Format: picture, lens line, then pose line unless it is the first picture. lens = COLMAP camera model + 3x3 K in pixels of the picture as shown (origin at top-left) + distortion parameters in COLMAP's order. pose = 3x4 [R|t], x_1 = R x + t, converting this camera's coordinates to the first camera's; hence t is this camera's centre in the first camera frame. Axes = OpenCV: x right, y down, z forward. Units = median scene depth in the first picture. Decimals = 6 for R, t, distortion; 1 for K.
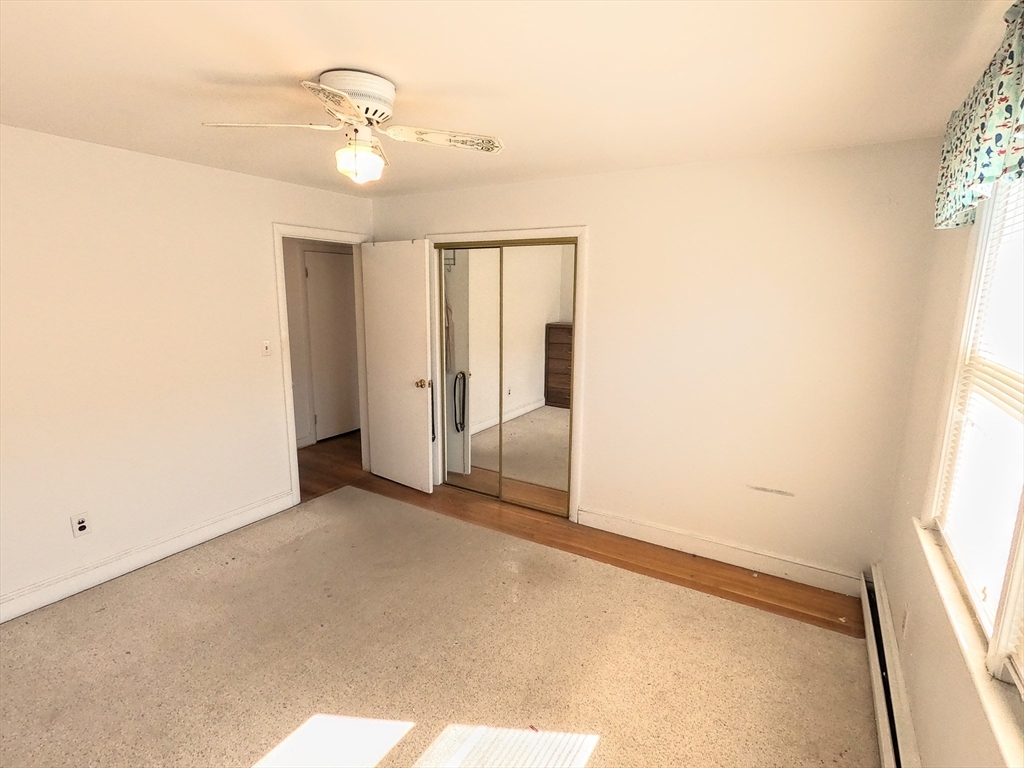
lens RADIAL K [[496.8, 0, 512.0], [0, 496.8, 384.0], [0, 0, 1]] dist [-0.004406, -0.000502]
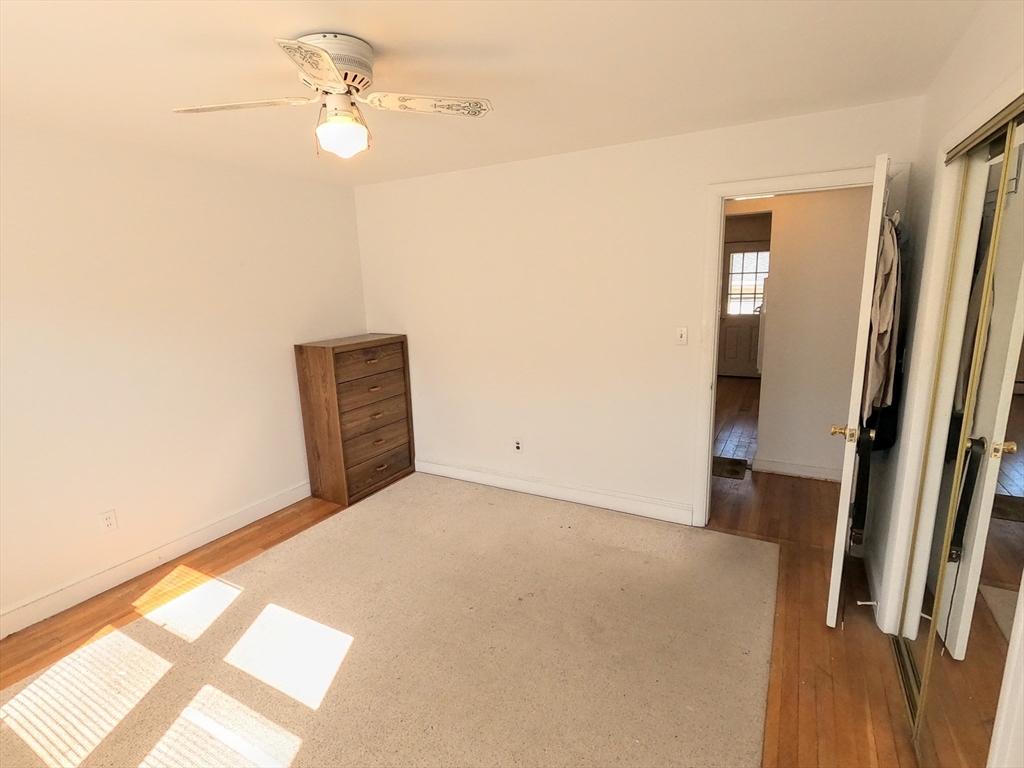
lens RADIAL K [[496.8, 0, 512.0], [0, 496.8, 384.0], [0, 0, 1]] dist [-0.004406, -0.000502]
pose [[0.036043, 0.192225, -0.980689, 0.523185], [-0.150615, 0.971162, 0.184822, -0.155559], [0.987935, 0.141045, 0.063955, 0.957002]]
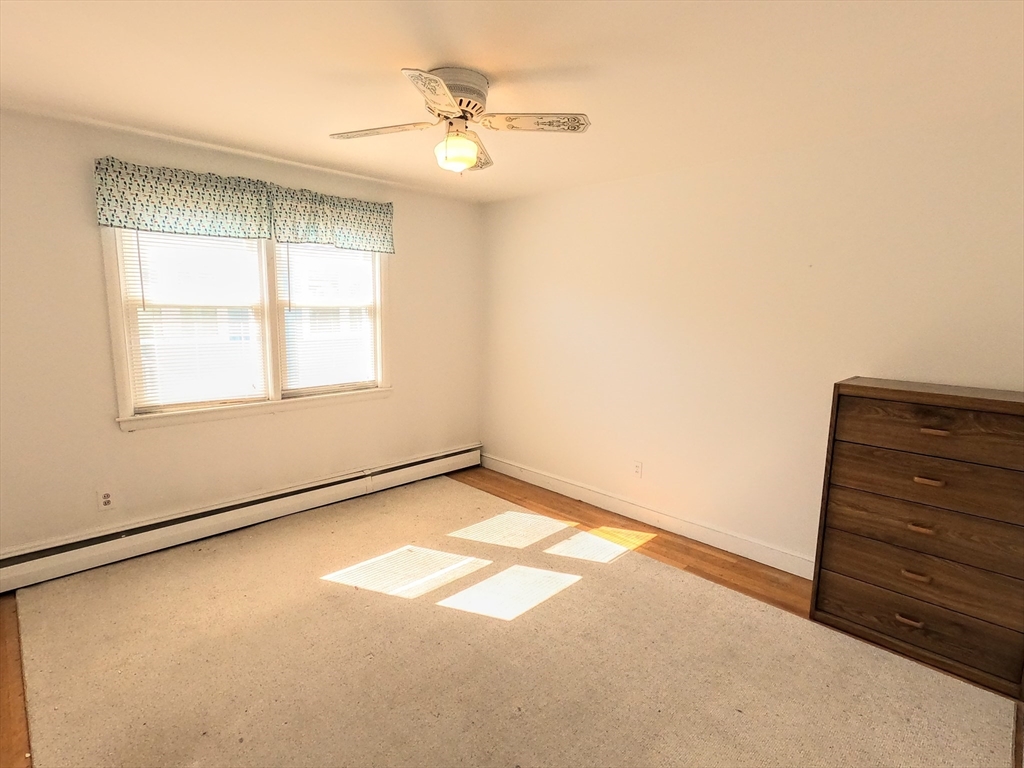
lens RADIAL K [[510.7, 0, 515.1], [0, 510.7, 366.6], [0, 0, 1]] dist [0.001444, 0.000514]
pose [[-0.972967, -0.058704, 0.223360, -0.518535], [0.008892, 0.956915, 0.290232, -0.244128], [-0.230774, 0.284372, -0.930524, 1.580667]]
